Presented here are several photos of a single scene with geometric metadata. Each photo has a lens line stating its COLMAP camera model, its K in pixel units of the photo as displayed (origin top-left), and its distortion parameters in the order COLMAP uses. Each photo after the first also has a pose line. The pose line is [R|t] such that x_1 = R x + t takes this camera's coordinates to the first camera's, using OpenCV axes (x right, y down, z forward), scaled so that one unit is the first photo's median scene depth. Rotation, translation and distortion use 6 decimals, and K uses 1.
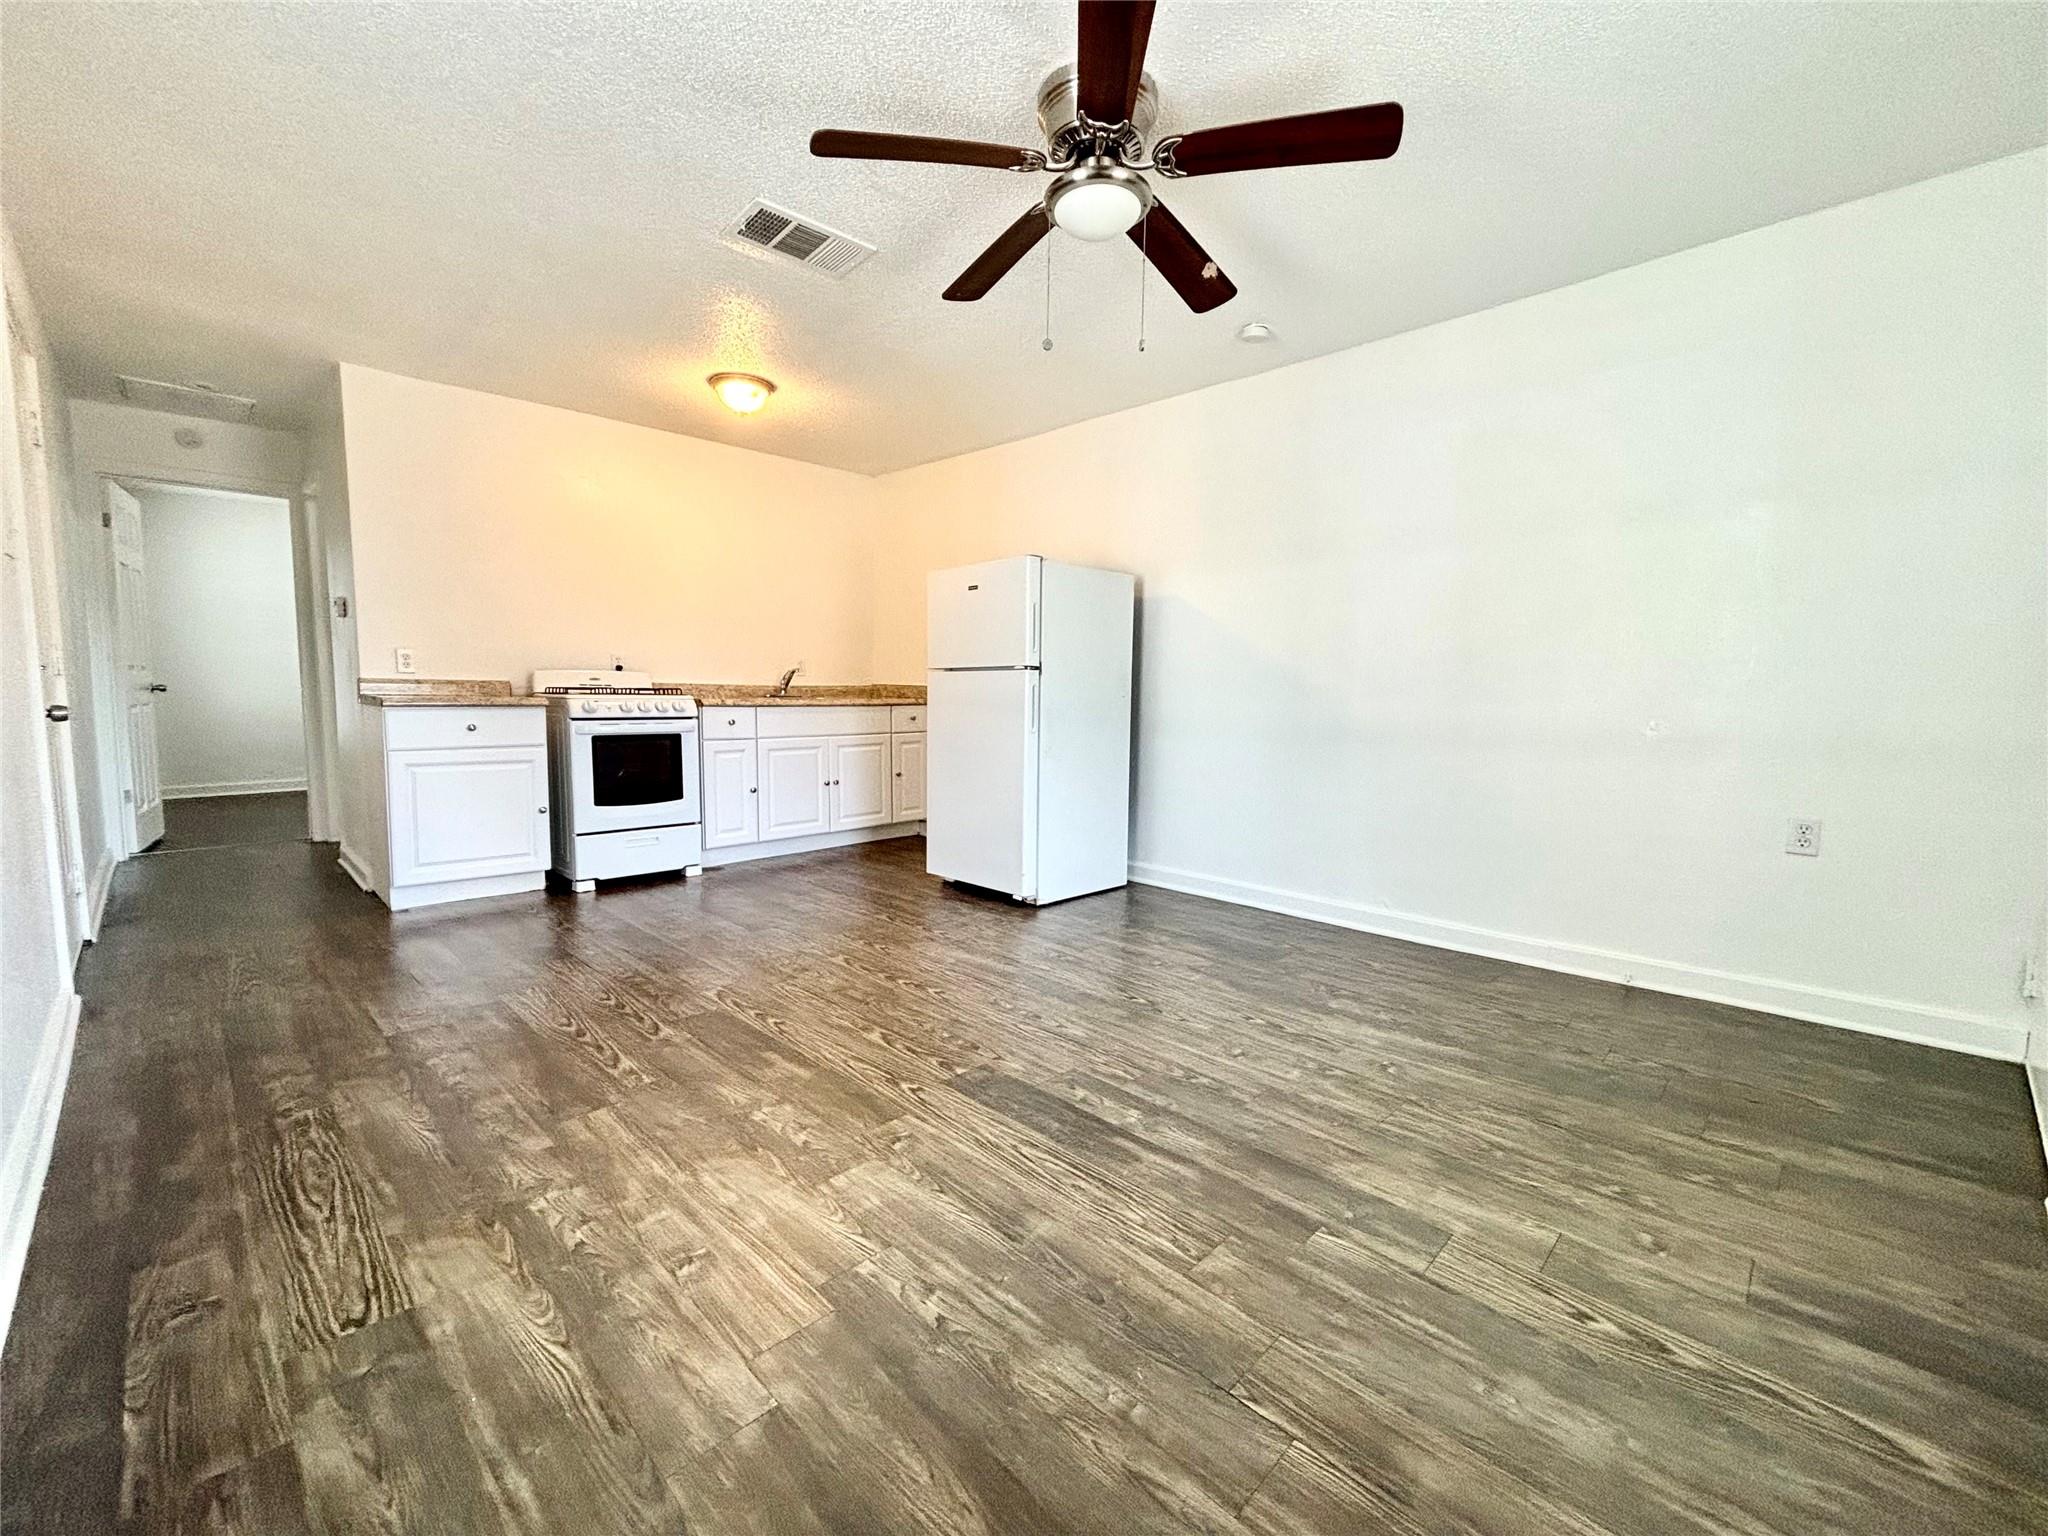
lens RADIAL K [[831.5, 0, 1024.0], [0, 831.5, 768.0], [0, 0, 1]] dist [-0.002489, -0.000418]
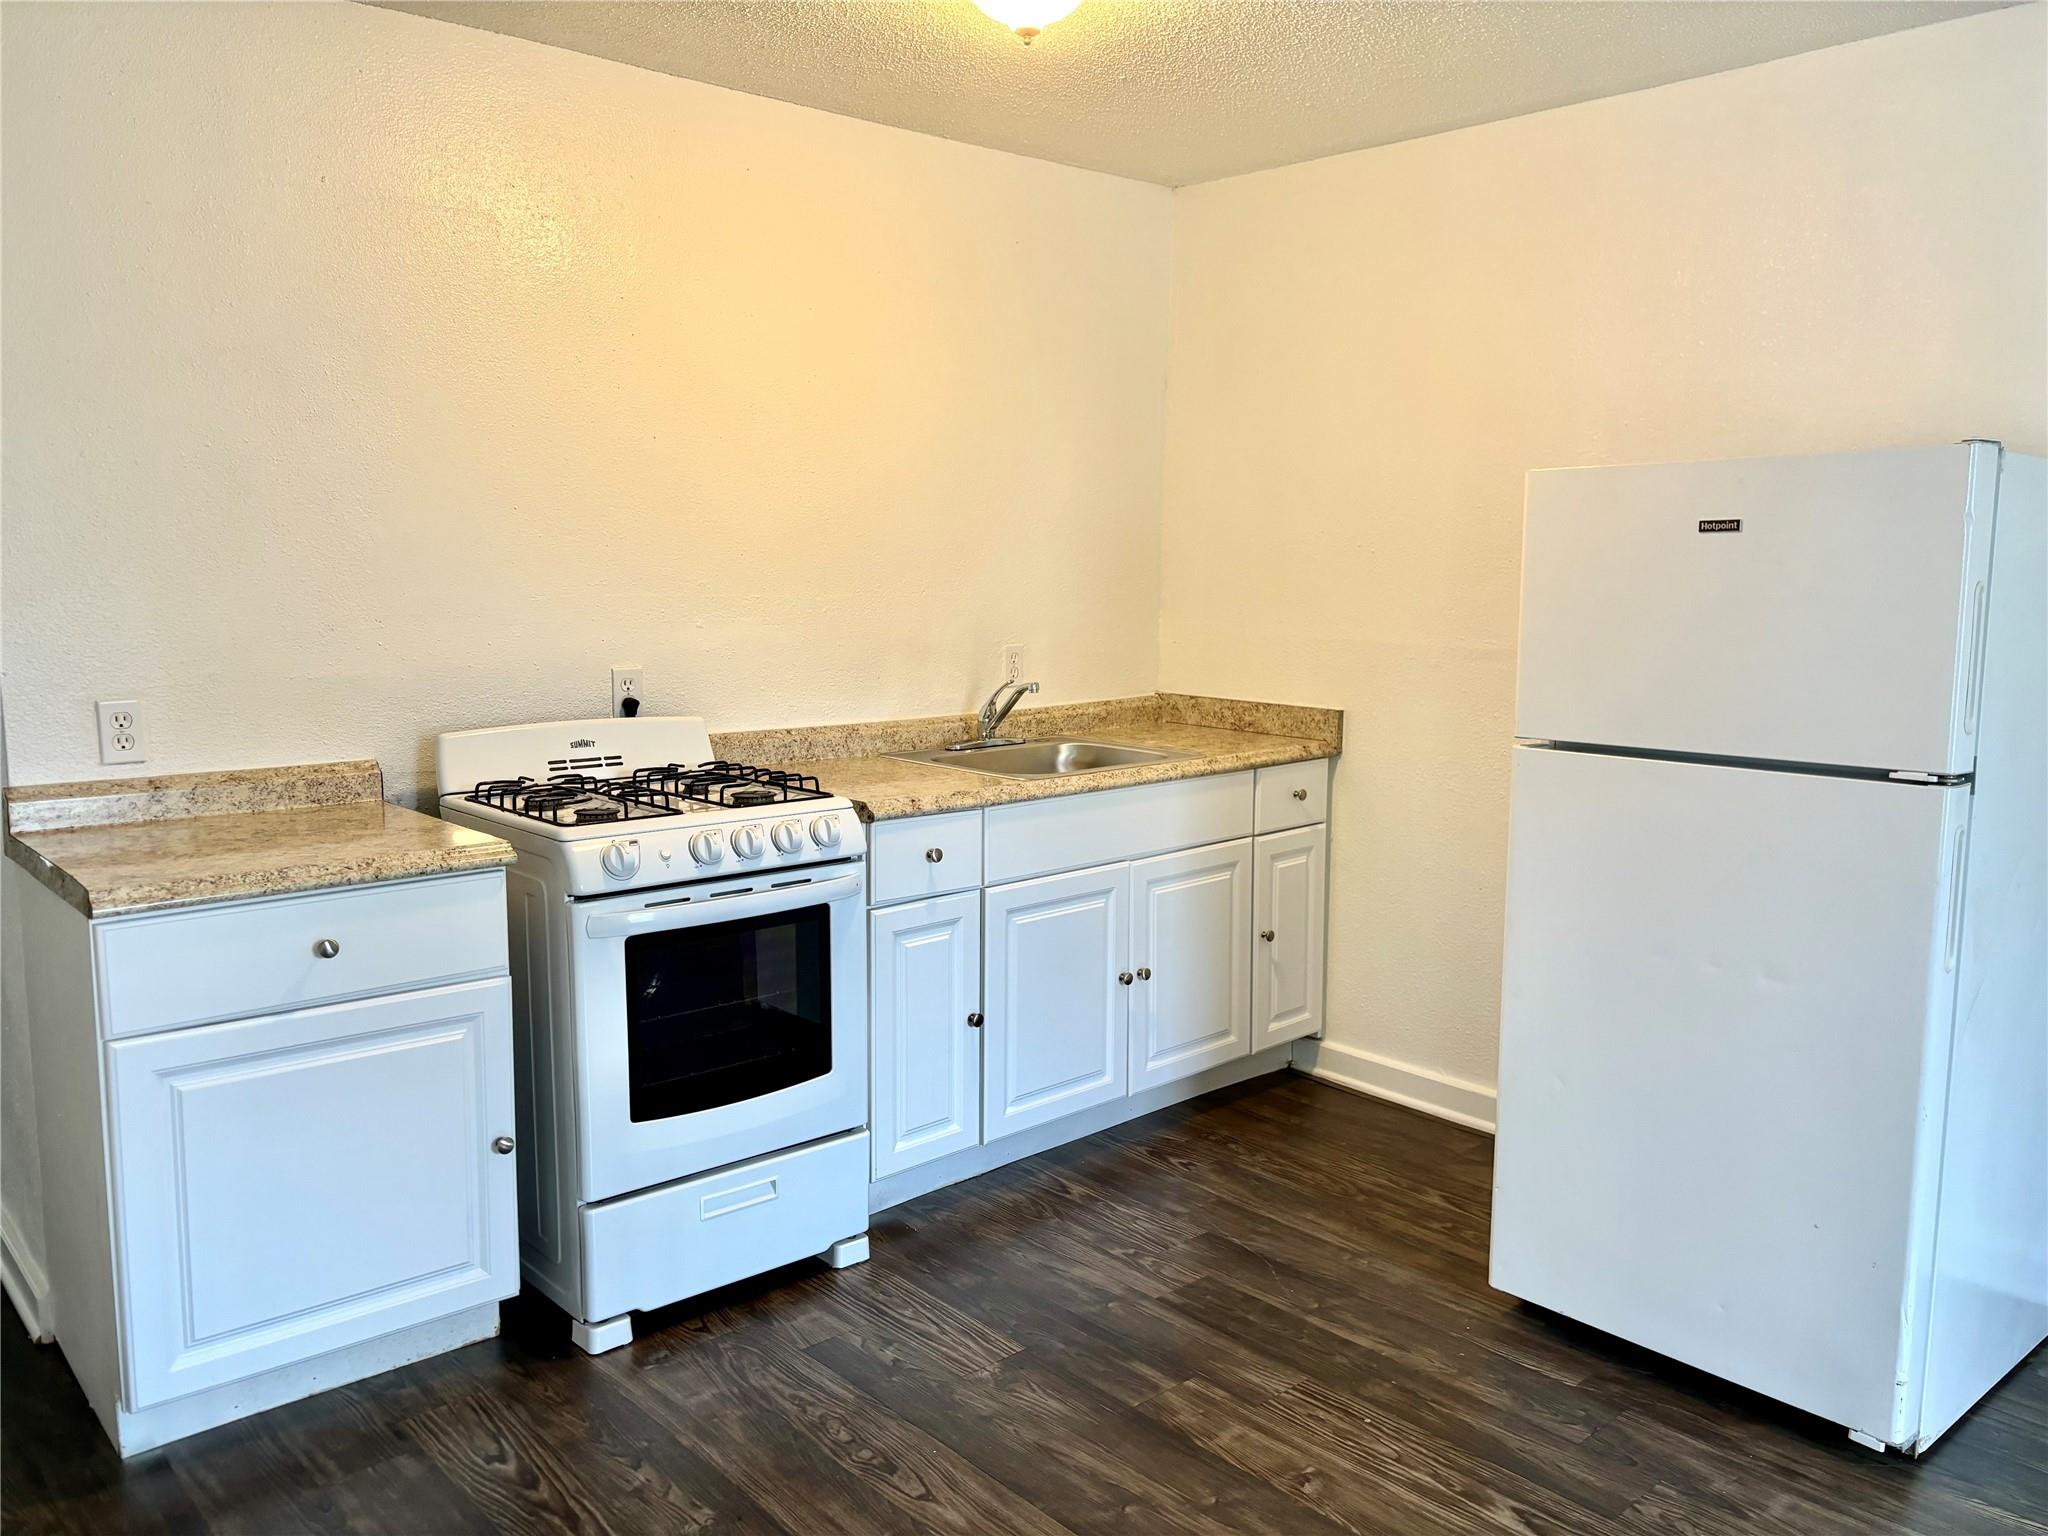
lens RADIAL K [[1570.4, 0, 1076.2], [0, 1570.4, 773.4], [0, 0, 1]] dist [0.035473, -0.076884]
pose [[0.999146, 0.005145, -0.040992, -0.299438], [-0.003591, 0.999275, 0.037893, -0.140498], [0.041157, -0.037713, 0.998441, 0.326332]]
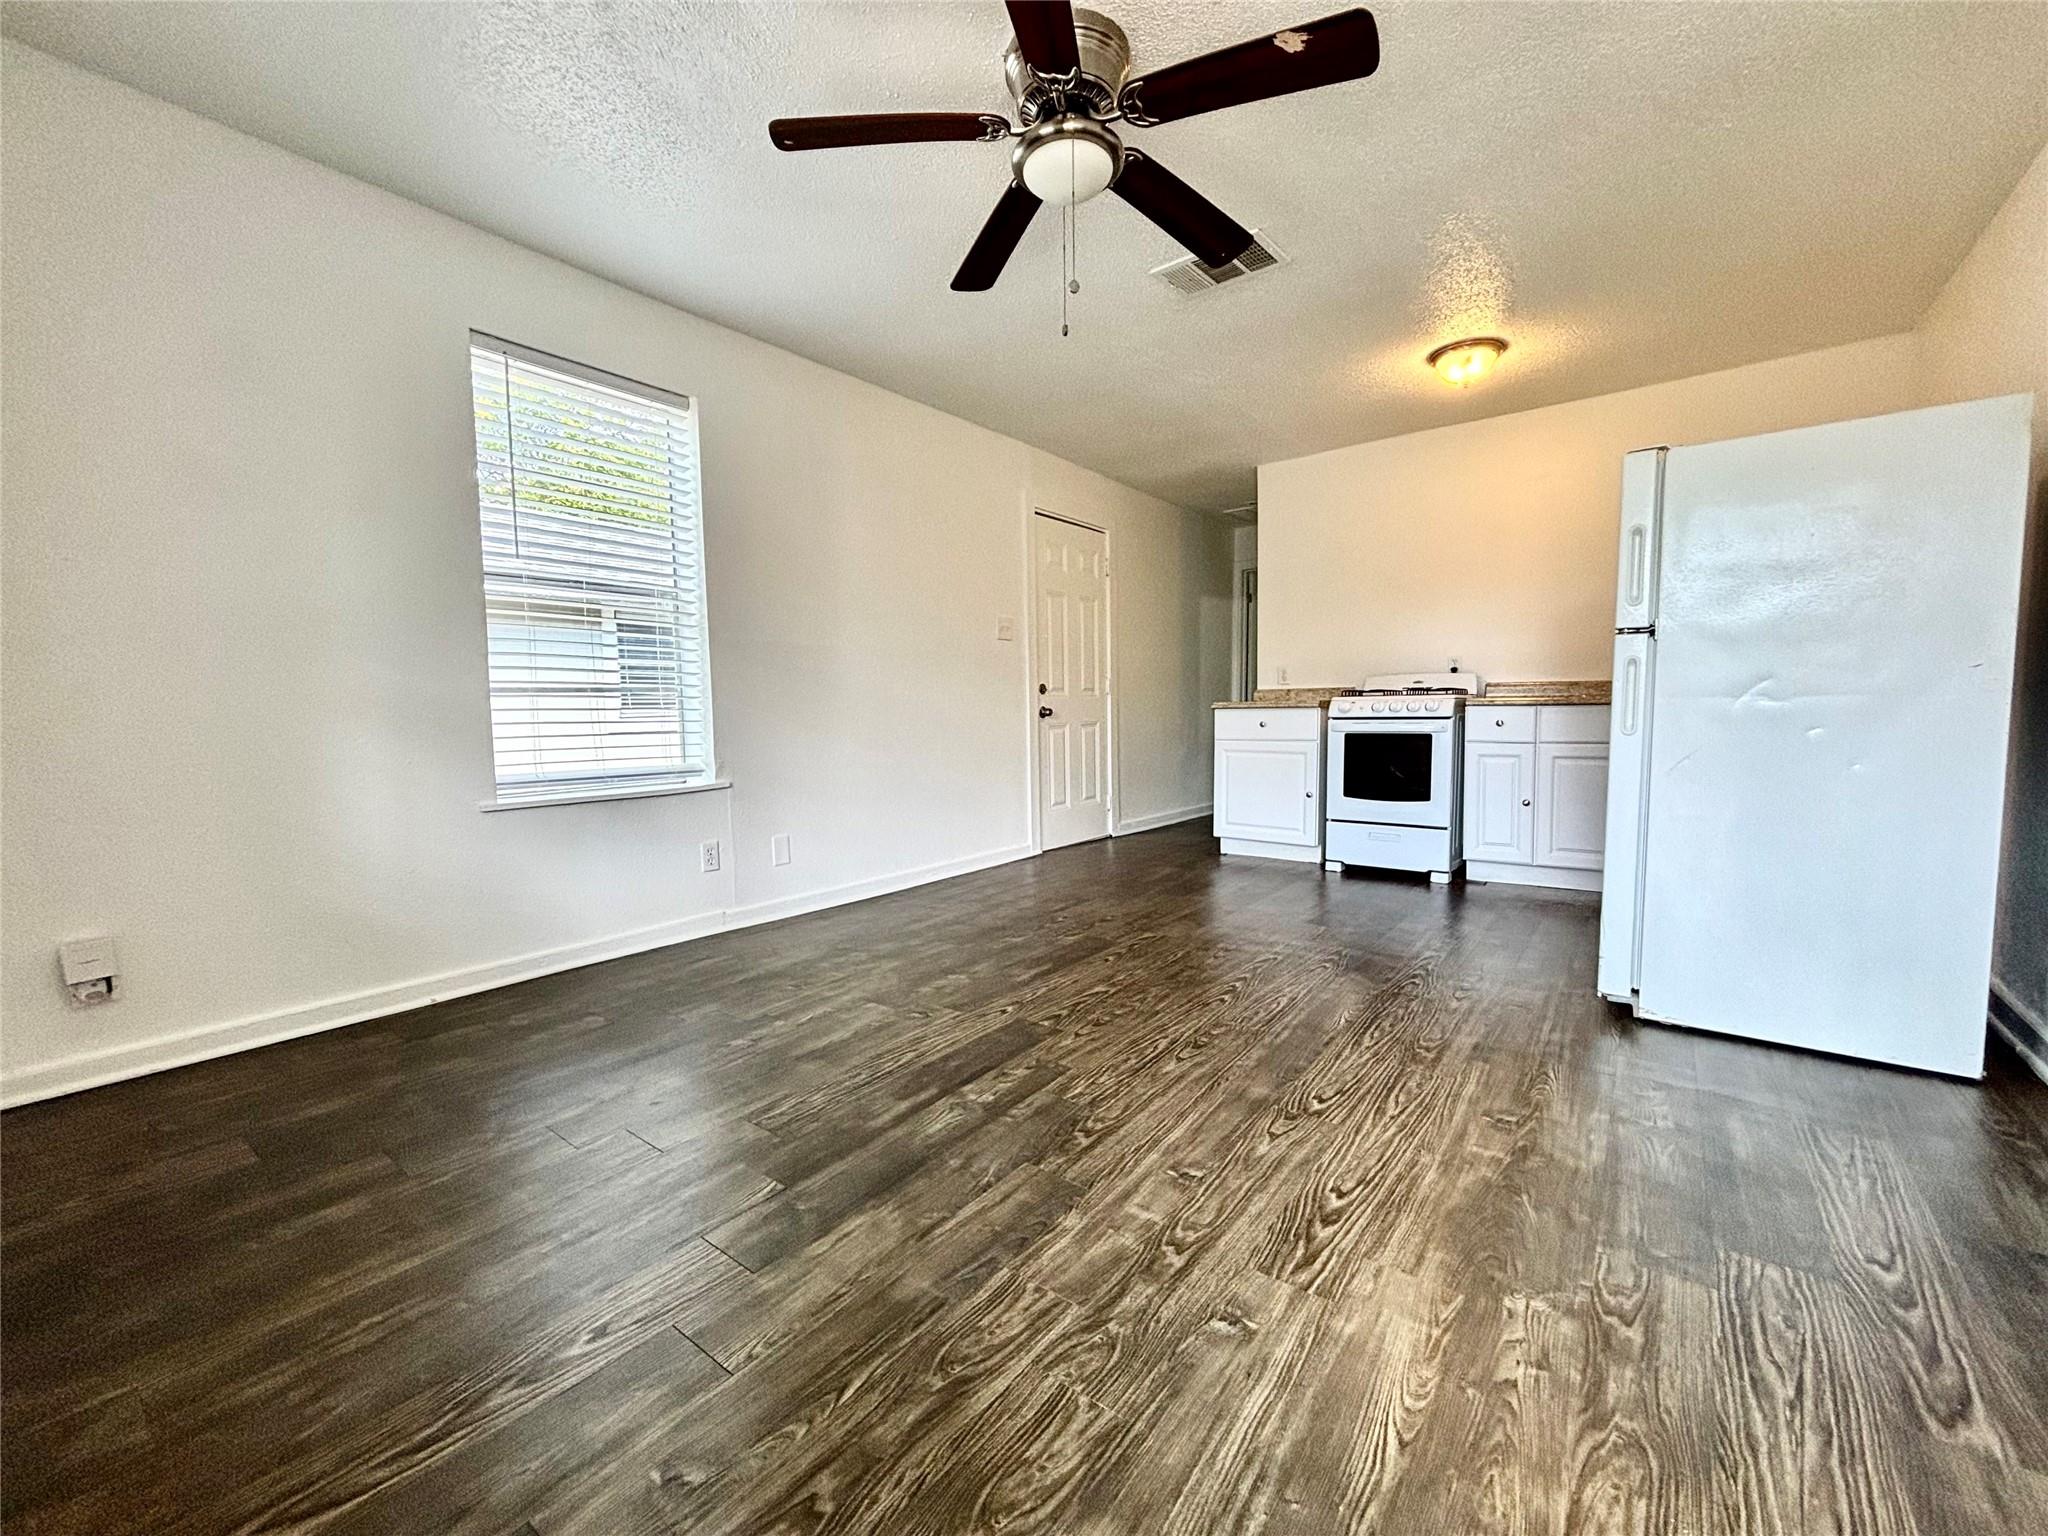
lens RADIAL K [[831.5, 0, 1024.0], [0, 831.5, 768.0], [0, 0, 1]] dist [-0.002489, -0.000418]
pose [[0.131463, 0.060813, -0.989454, 0.540758], [-0.081897, 0.995371, 0.050296, -0.013100], [0.987932, 0.074421, 0.135835, 0.438210]]
